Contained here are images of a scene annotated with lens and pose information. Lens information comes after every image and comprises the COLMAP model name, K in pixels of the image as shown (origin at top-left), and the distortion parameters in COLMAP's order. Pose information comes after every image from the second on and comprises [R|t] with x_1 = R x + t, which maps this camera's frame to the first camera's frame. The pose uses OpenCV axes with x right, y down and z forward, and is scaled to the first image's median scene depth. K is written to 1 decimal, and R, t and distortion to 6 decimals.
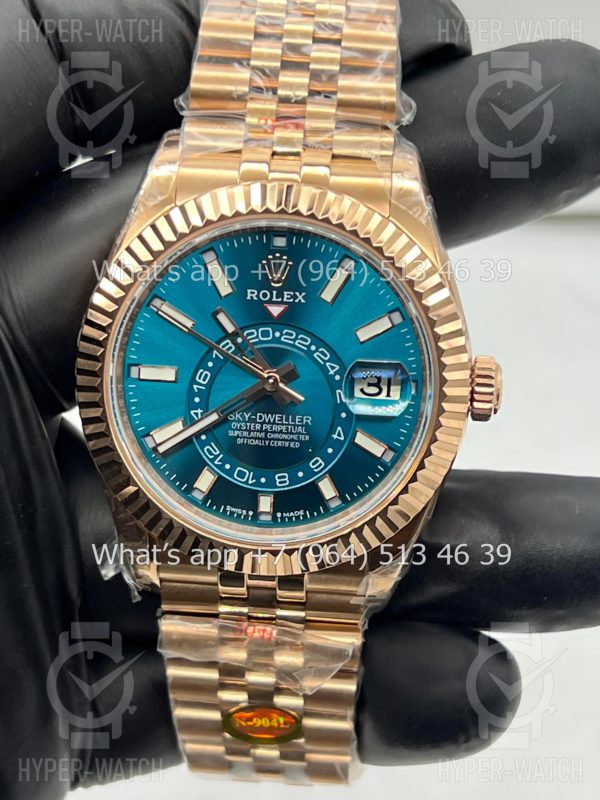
lens RADIAL K [[1755.3, 0, 295.2], [0, 1755.3, 400.9], [0, 0, 1]] dist [0.313130, 0.000000]
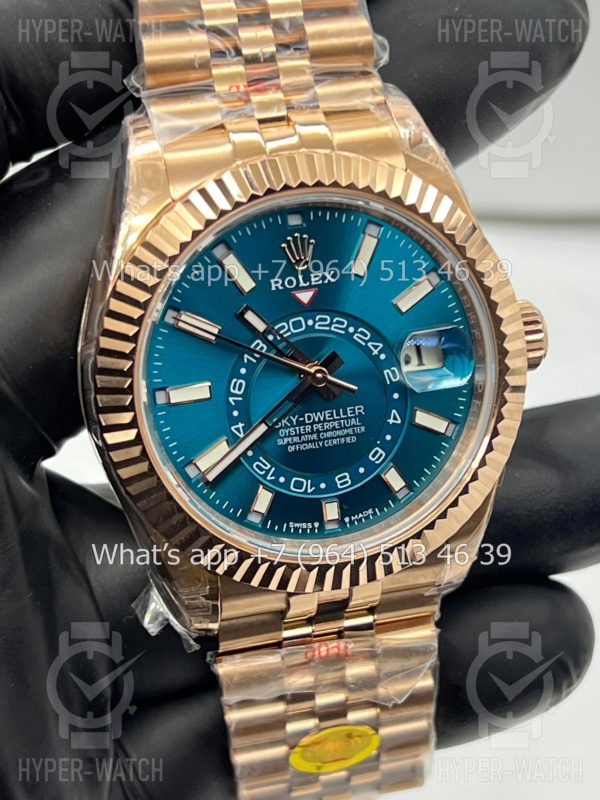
lens RADIAL K [[1755.3, 0, 304.0], [0, 1755.3, 401.0], [0, 0, 1]] dist [0.313130, 0.000000]
pose [[0.943800, -0.208806, 0.256205, -0.247892], [0.198172, 0.977878, 0.066944, -0.058916], [-0.264516, -0.012409, 0.964301, 0.140964]]
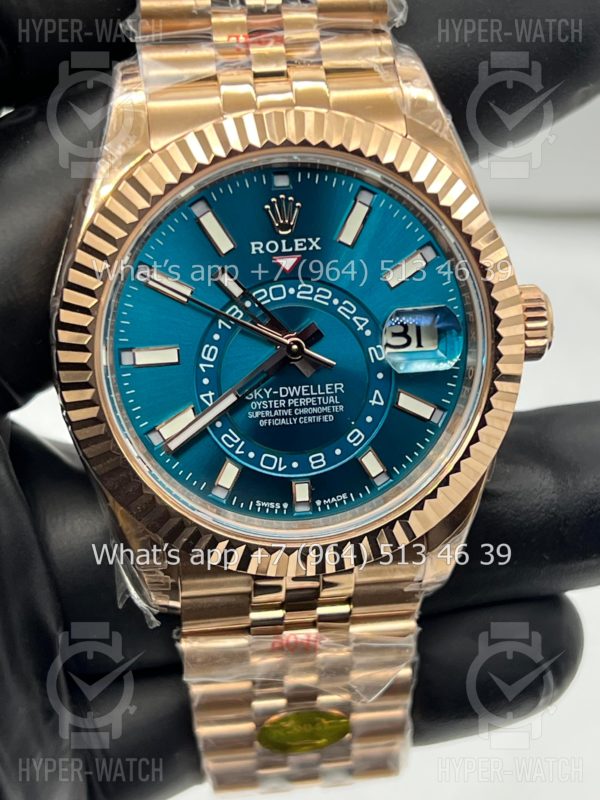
lens RADIAL K [[1755.3, 0, 301.7], [0, 1755.3, 397.5], [0, 0, 1]] dist [0.313130, 0.000000]
pose [[0.979624, -0.136023, 0.147762, -0.135765], [0.130683, 0.990388, 0.045313, -0.024817], [-0.152505, -0.025080, 0.987984, 0.166476]]
